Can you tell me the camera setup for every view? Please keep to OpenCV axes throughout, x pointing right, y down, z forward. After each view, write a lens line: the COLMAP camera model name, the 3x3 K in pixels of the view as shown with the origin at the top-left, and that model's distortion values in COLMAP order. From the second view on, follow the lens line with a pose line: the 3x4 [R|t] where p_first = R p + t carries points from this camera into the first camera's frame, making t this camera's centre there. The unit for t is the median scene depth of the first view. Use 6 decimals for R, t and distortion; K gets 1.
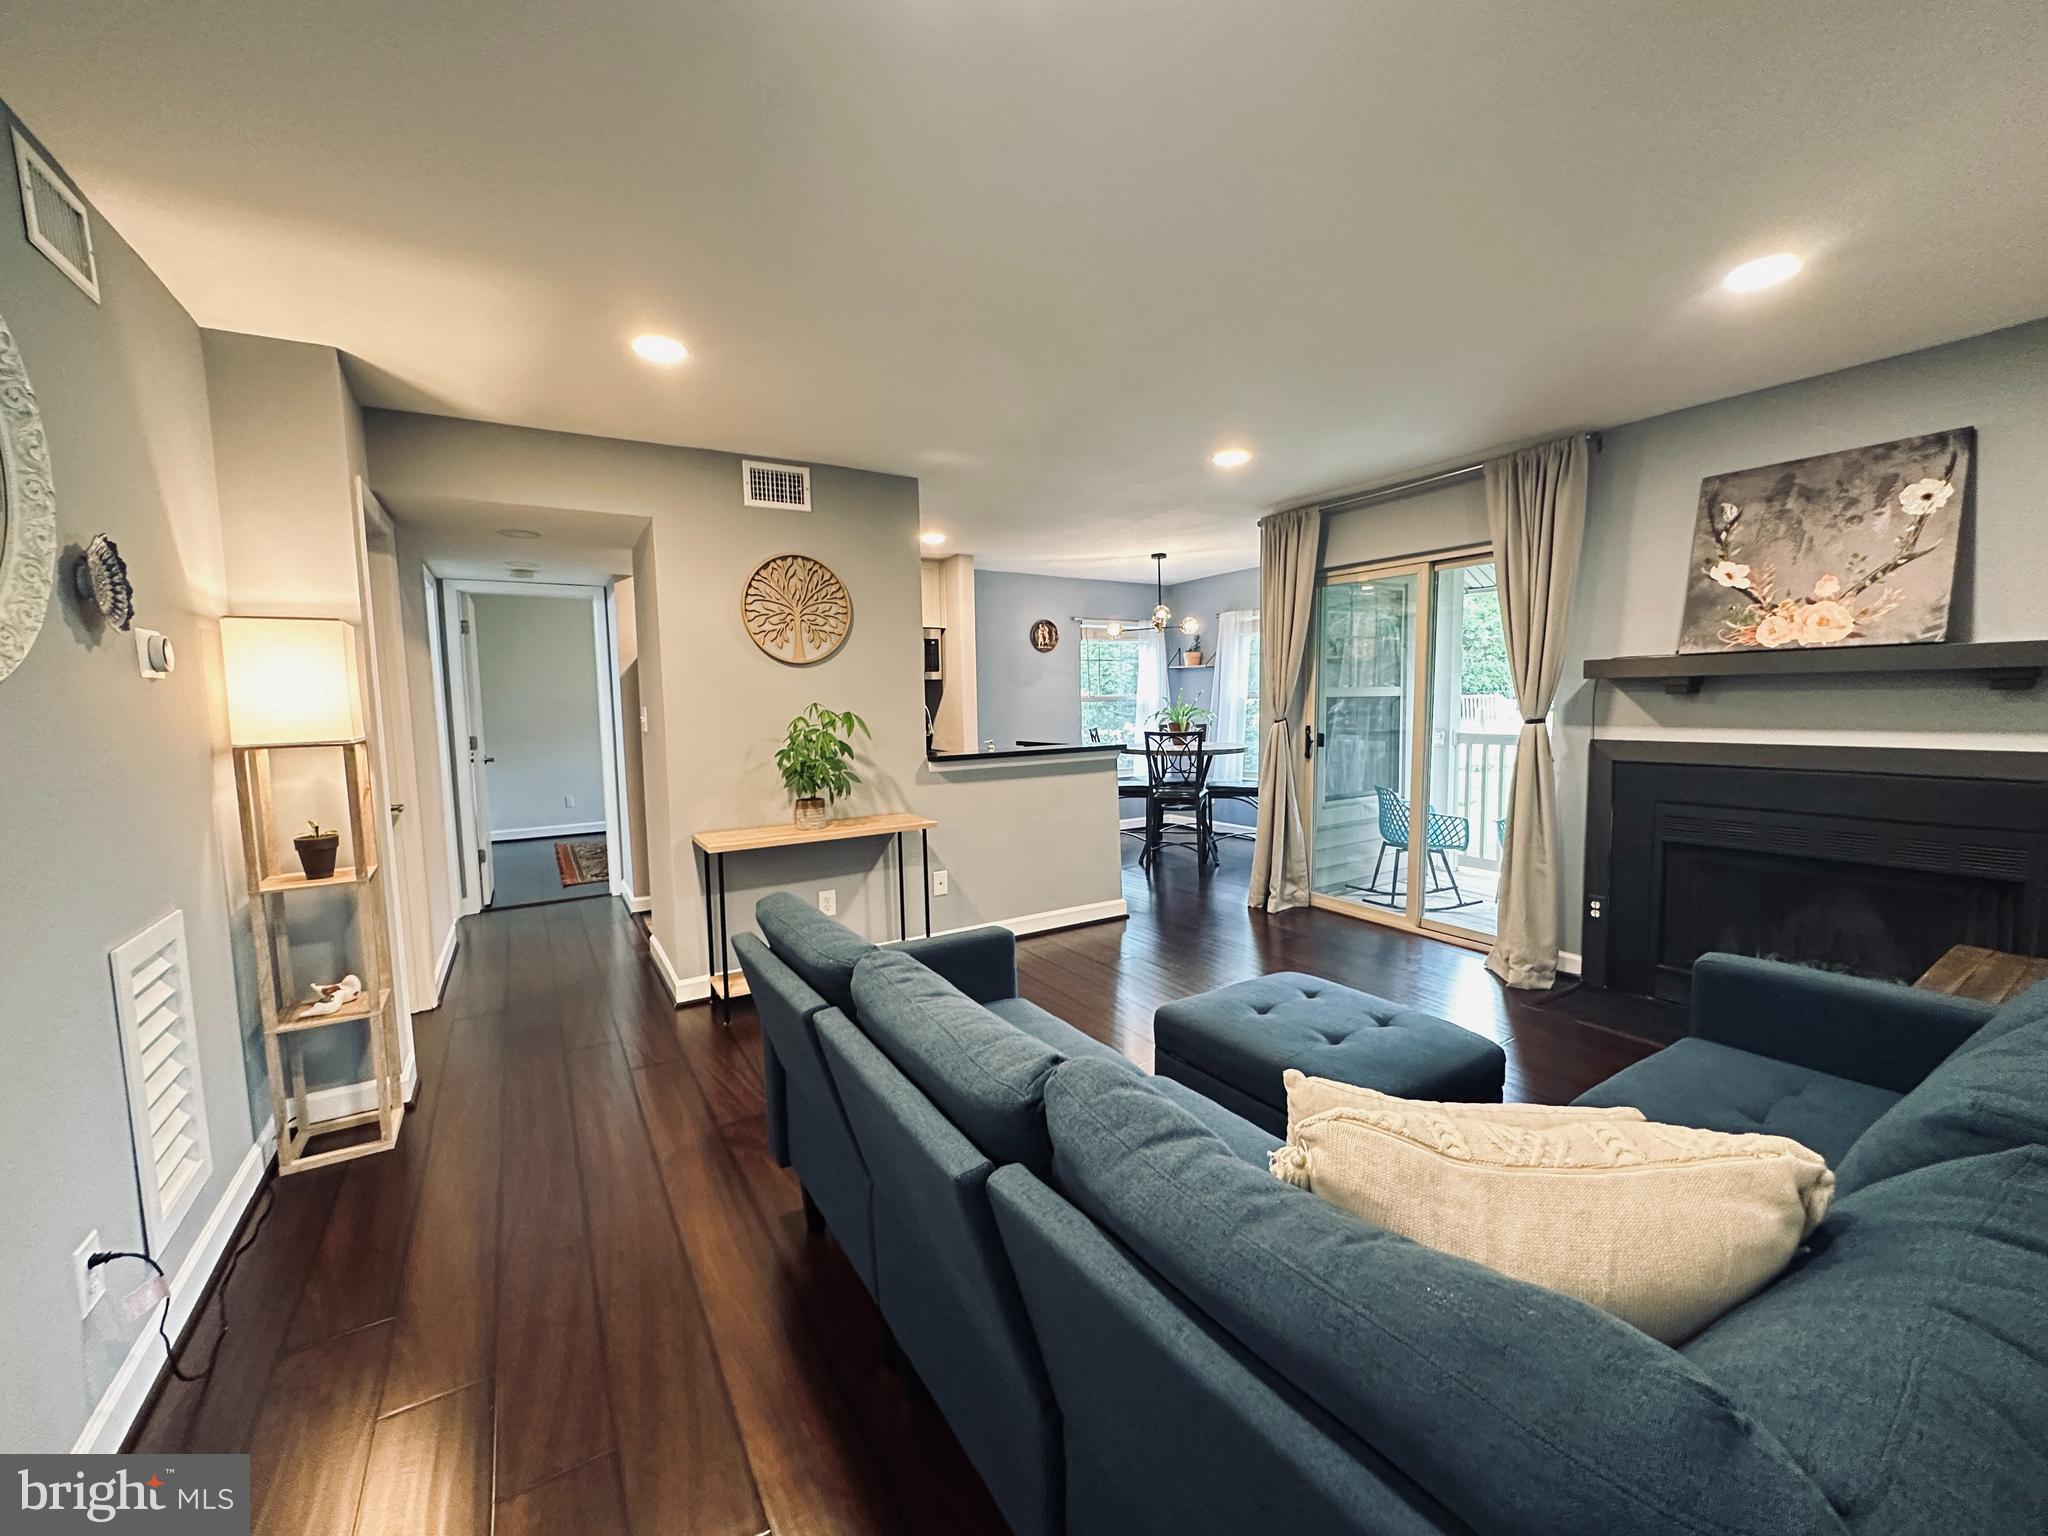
lens RADIAL K [[817.1, 0, 1023.4], [0, 817.1, 767.5], [0, 0, 1]] dist [-0.004280, 0.000421]
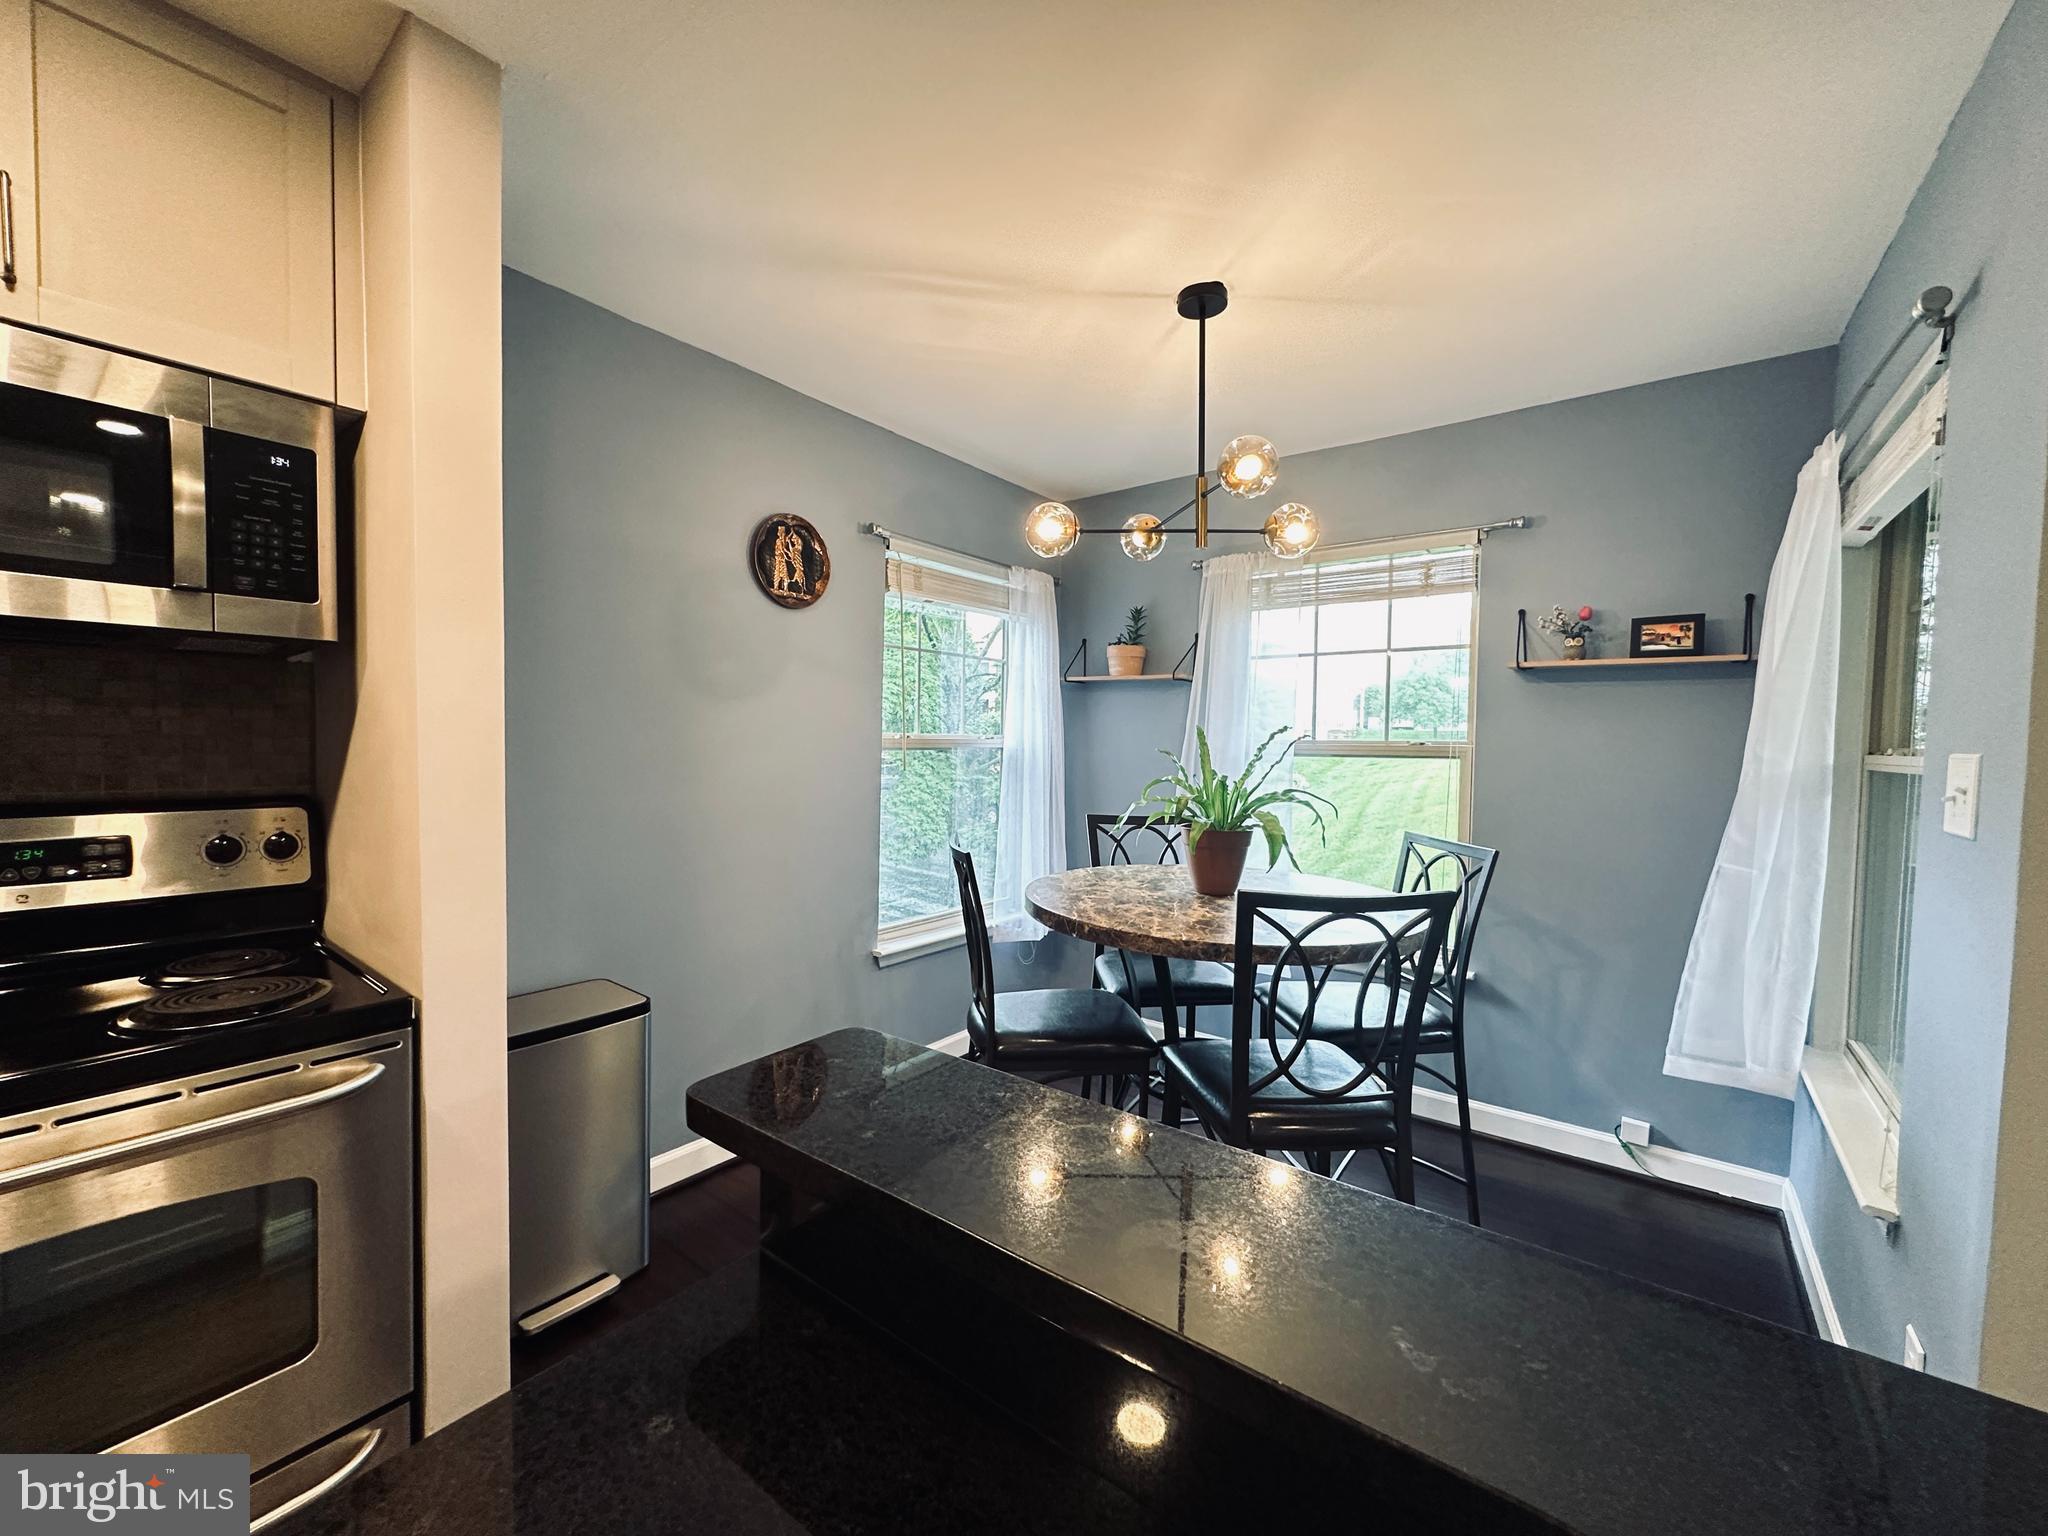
lens RADIAL K [[817.1, 0, 1024.6], [0, 817.1, 766.4], [0, 0, 1]] dist [-0.004280, 0.000421]
pose [[0.932915, 0.022065, 0.359421, -0.009941], [-0.006138, 0.998950, -0.045393, -0.115134], [-0.360045, 0.040142, 0.932071, 1.276464]]
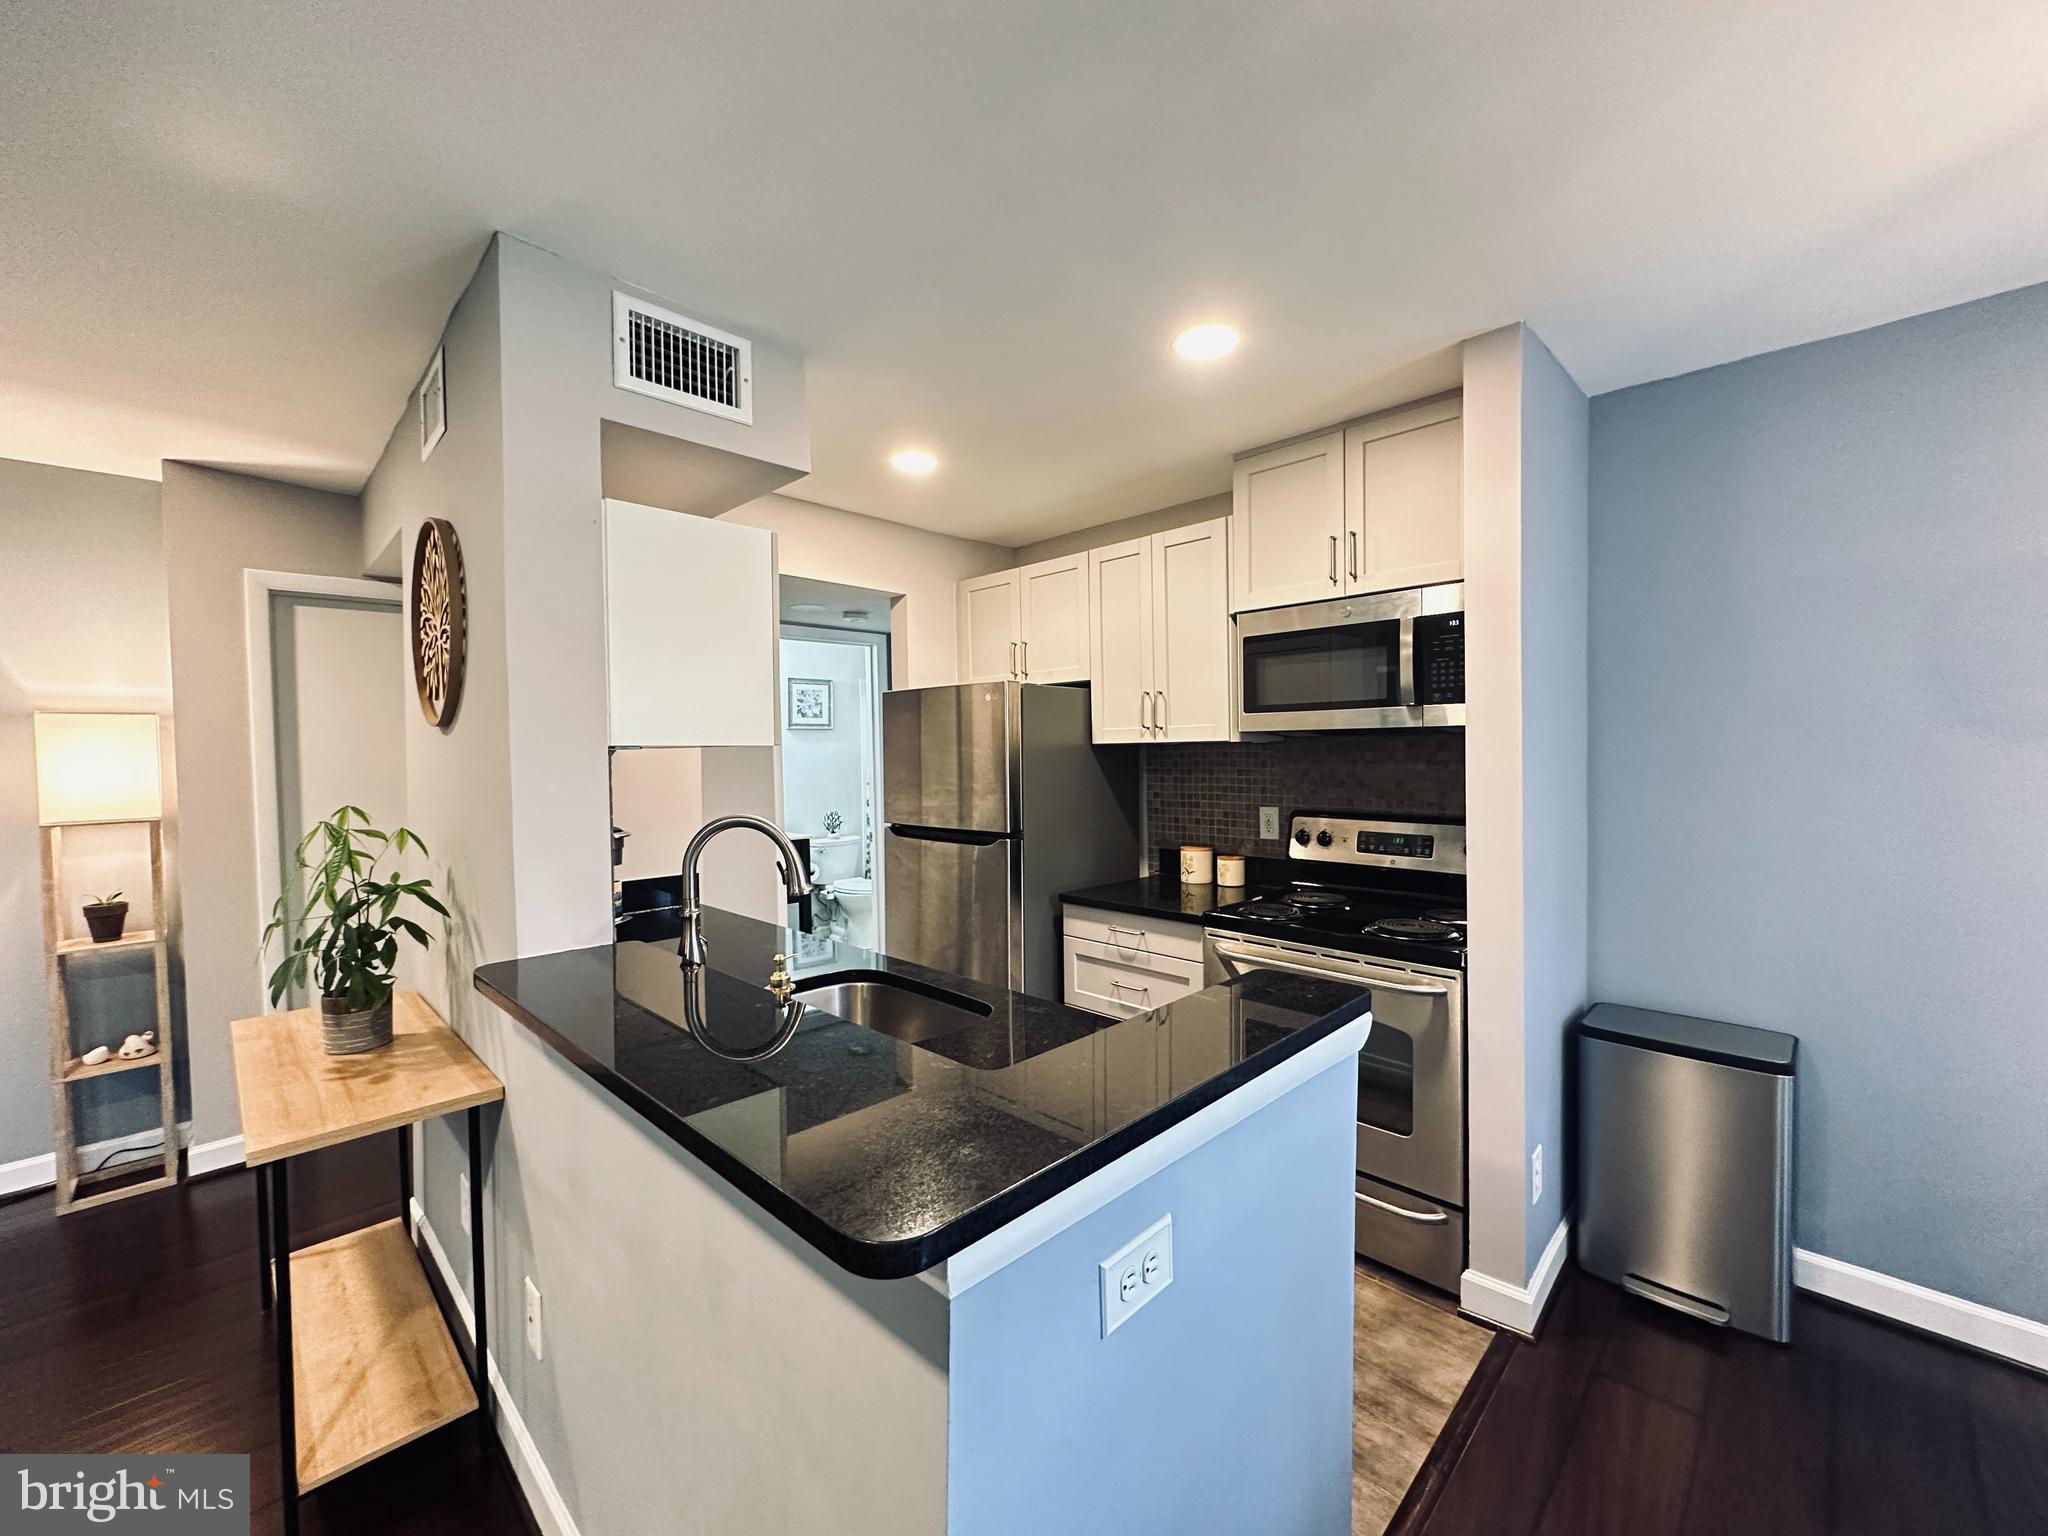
lens RADIAL K [[817.1, 0, 1026.9], [0, 817.1, 770.6], [0, 0, 1]] dist [-0.004280, 0.000421]
pose [[0.231686, 0.038809, -0.972016, 0.336025], [-0.073226, 0.997065, 0.022356, -0.143672], [0.970031, 0.065997, 0.233848, 1.277551]]
